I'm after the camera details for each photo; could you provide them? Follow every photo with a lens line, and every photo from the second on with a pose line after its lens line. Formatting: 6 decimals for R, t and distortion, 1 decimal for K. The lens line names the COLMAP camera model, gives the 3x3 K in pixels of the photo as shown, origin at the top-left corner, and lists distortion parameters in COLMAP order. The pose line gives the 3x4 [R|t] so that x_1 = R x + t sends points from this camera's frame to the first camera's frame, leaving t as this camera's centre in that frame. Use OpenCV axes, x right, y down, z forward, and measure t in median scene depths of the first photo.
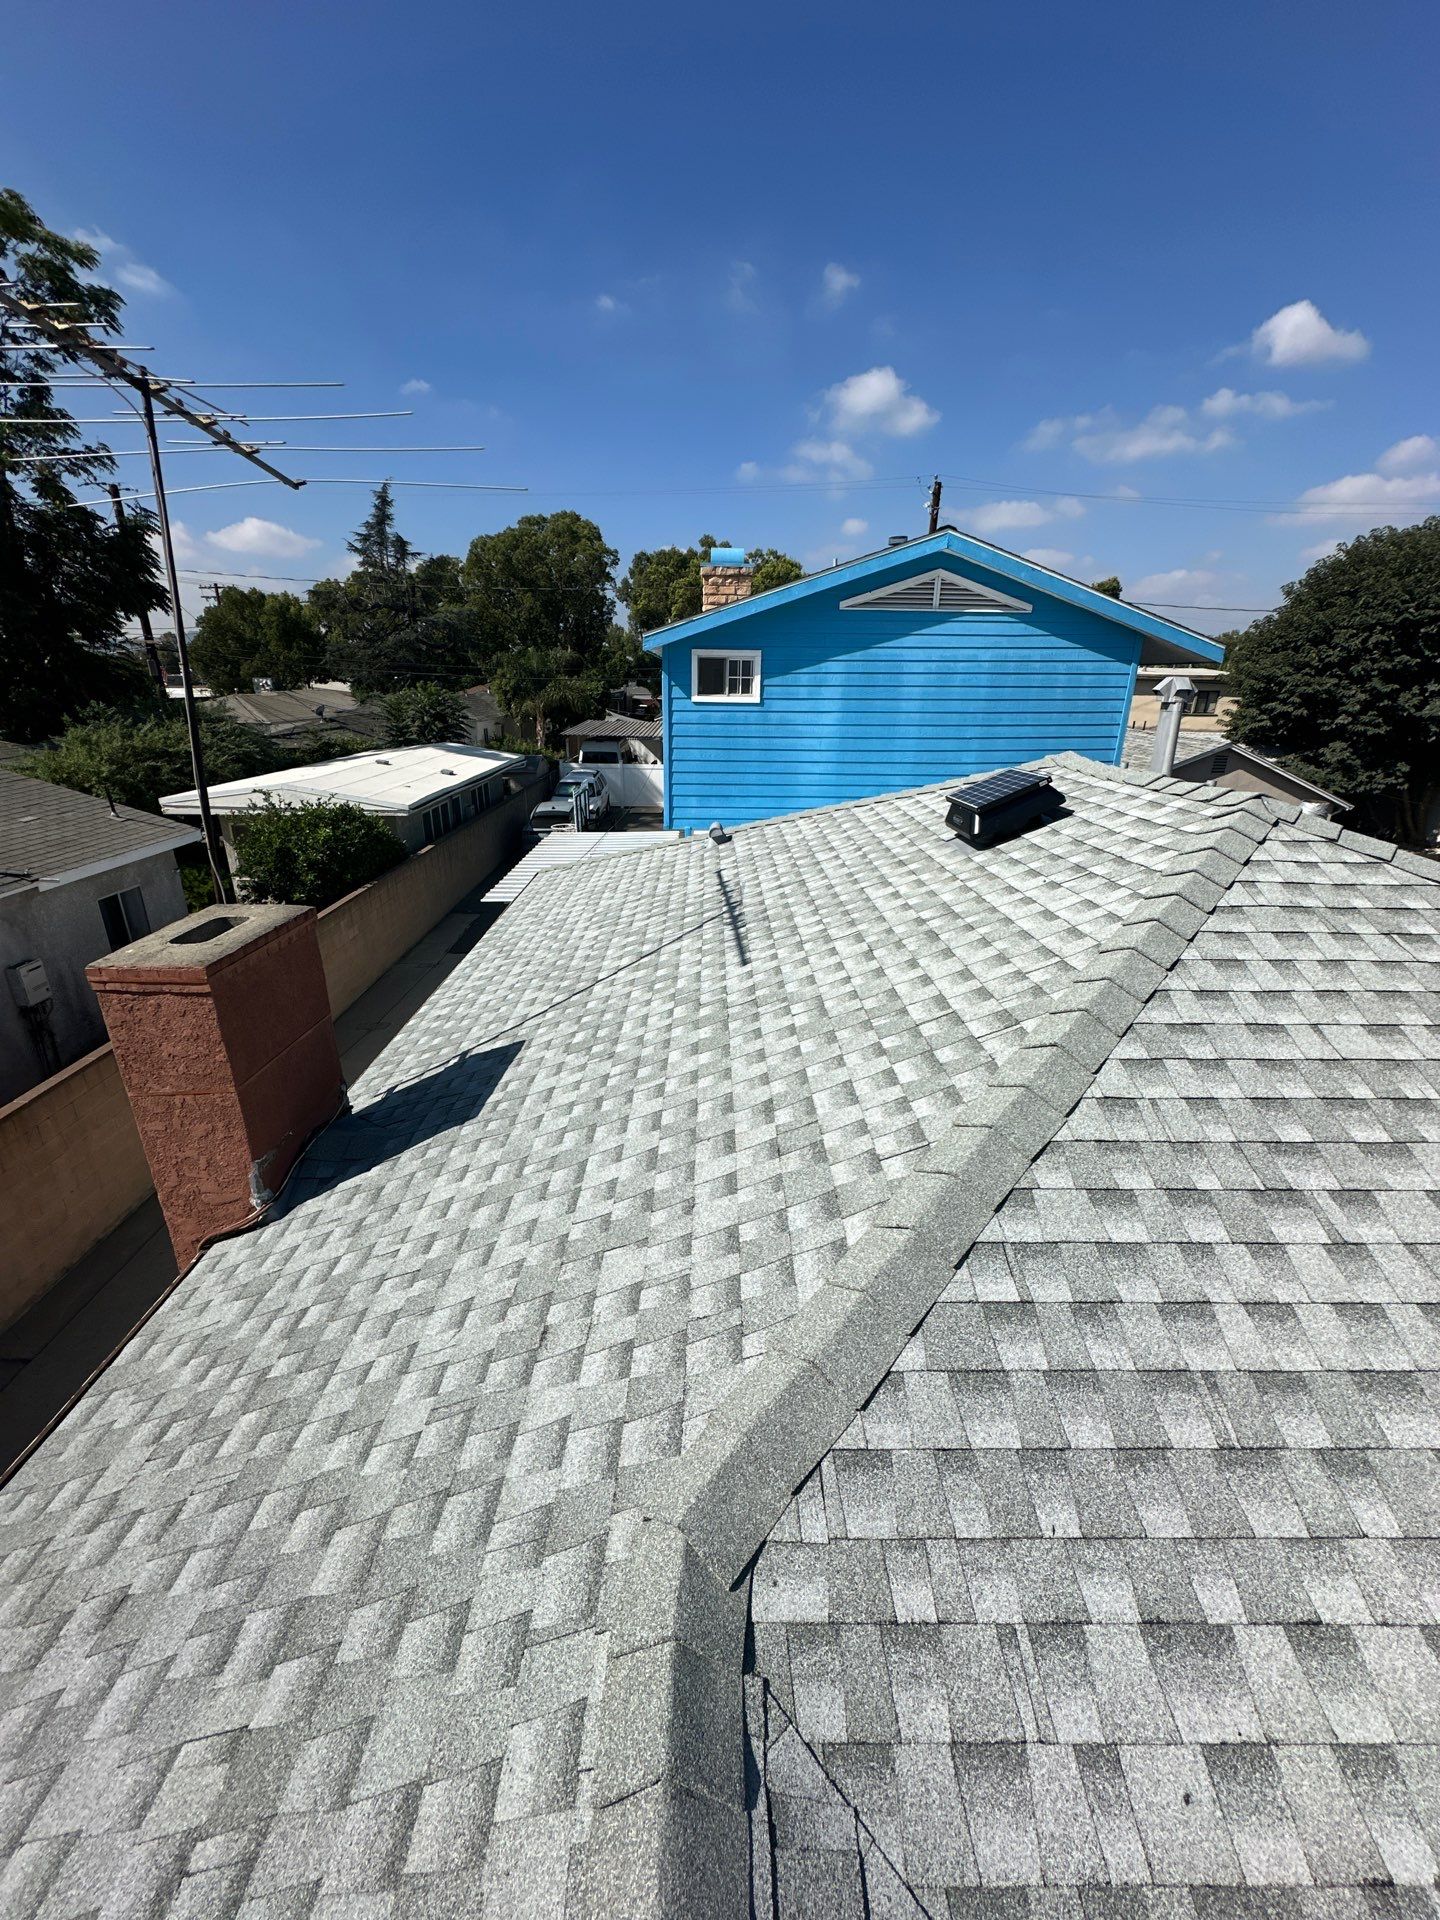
lens RADIAL K [[762.8, 0, 720.0], [0, 762.8, 960.0], [0, 0, 1]] dist [-0.004204, 0.000450]
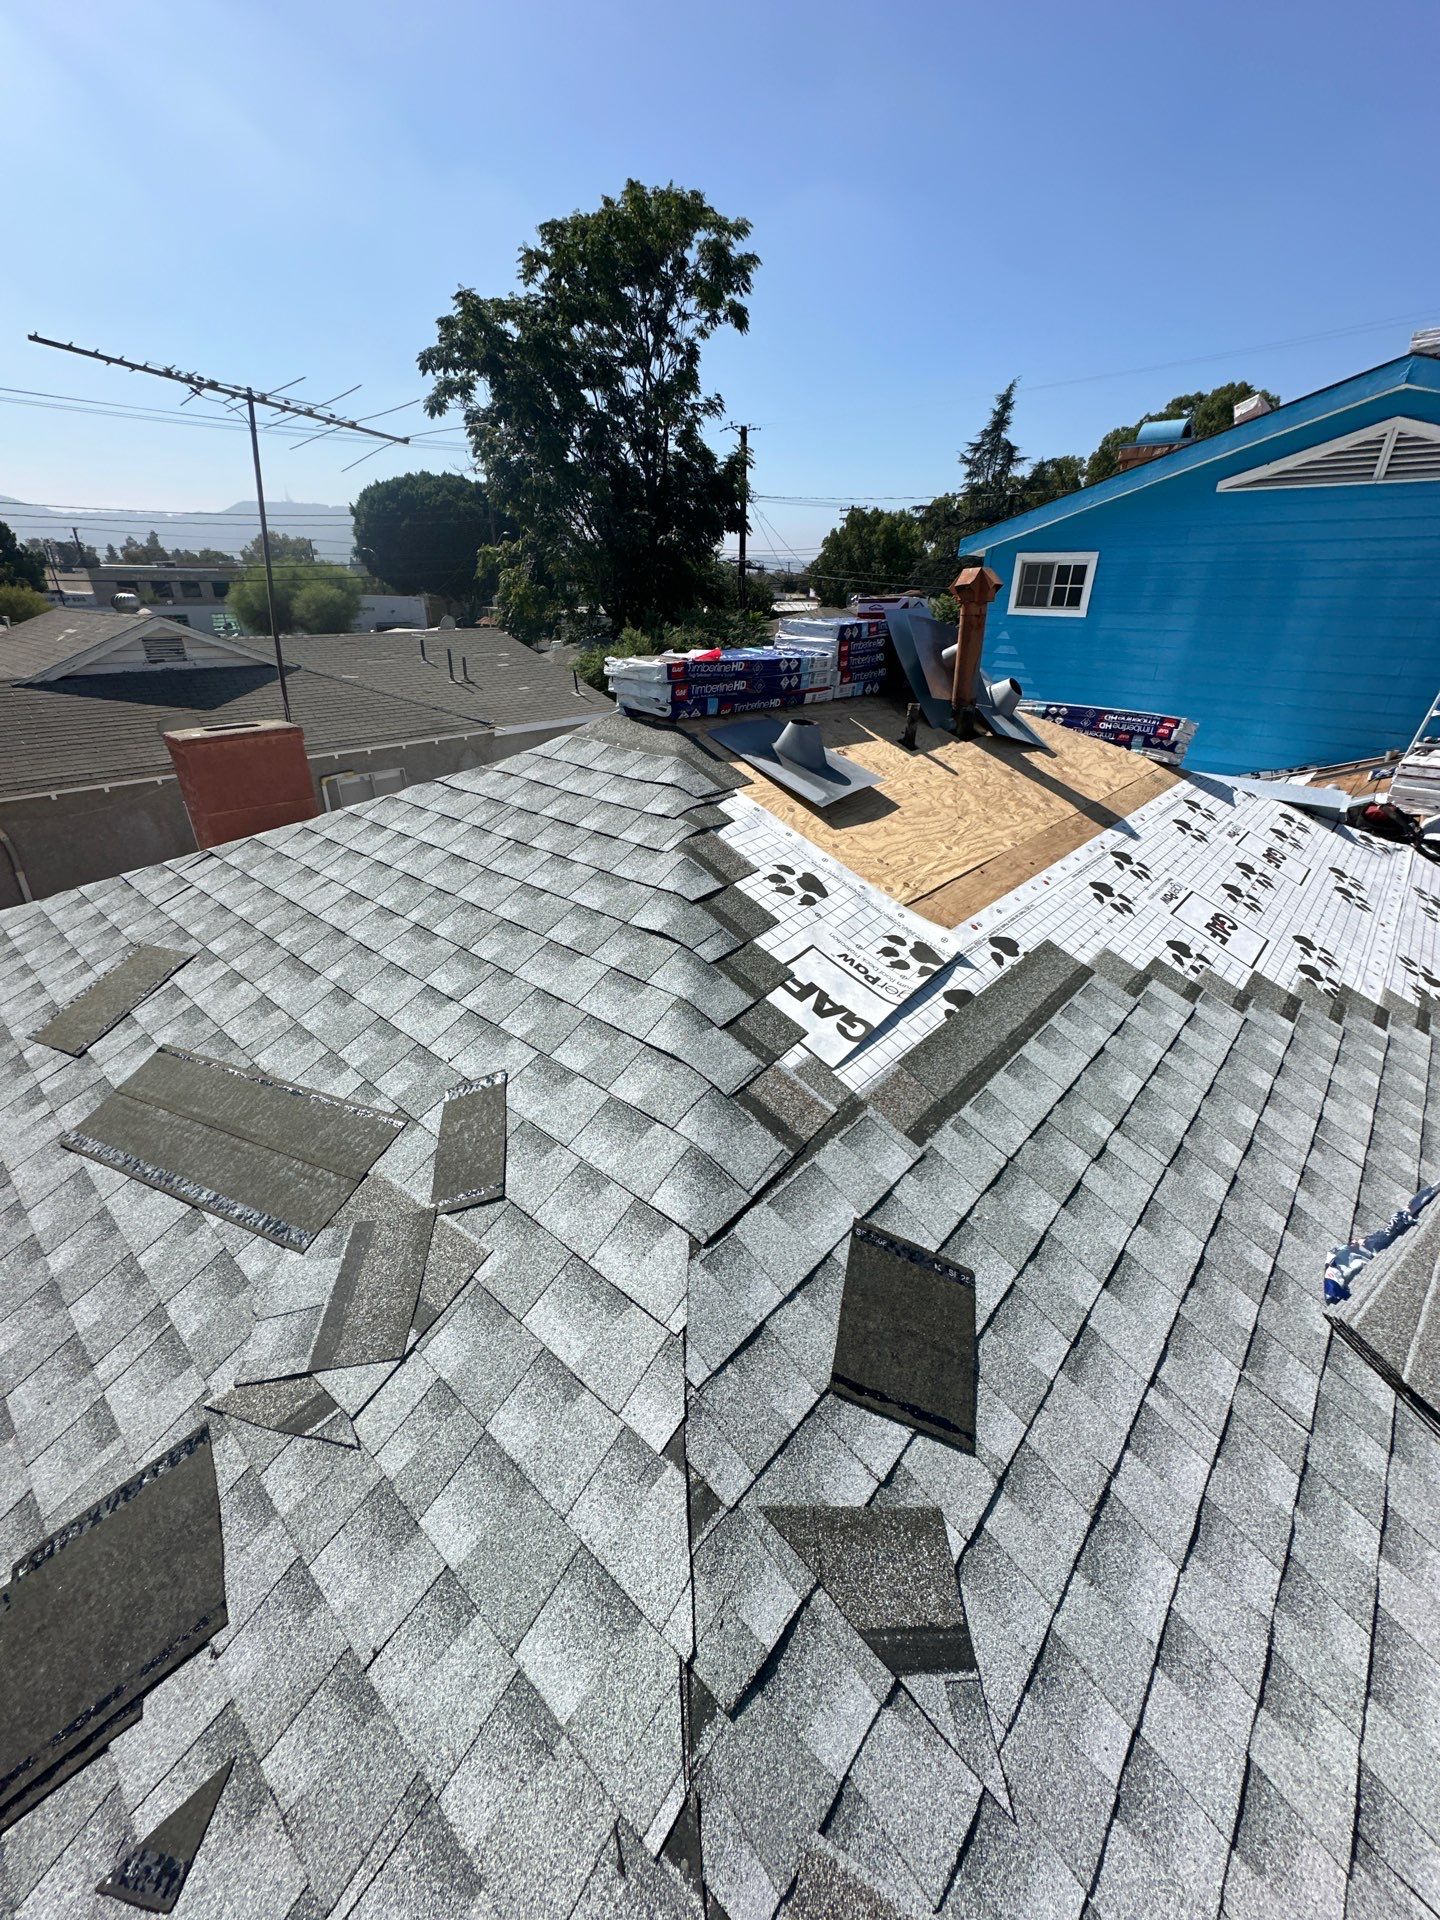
lens RADIAL K [[762.8, 0, 720.0], [0, 762.8, 960.0], [0, 0, 1]] dist [-0.004204, 0.000450]
pose [[0.735103, 0.293621, -0.611073, 0.215393], [-0.236172, 0.955795, 0.175152, -0.016949], [0.635489, 0.015564, 0.771953, 0.059488]]
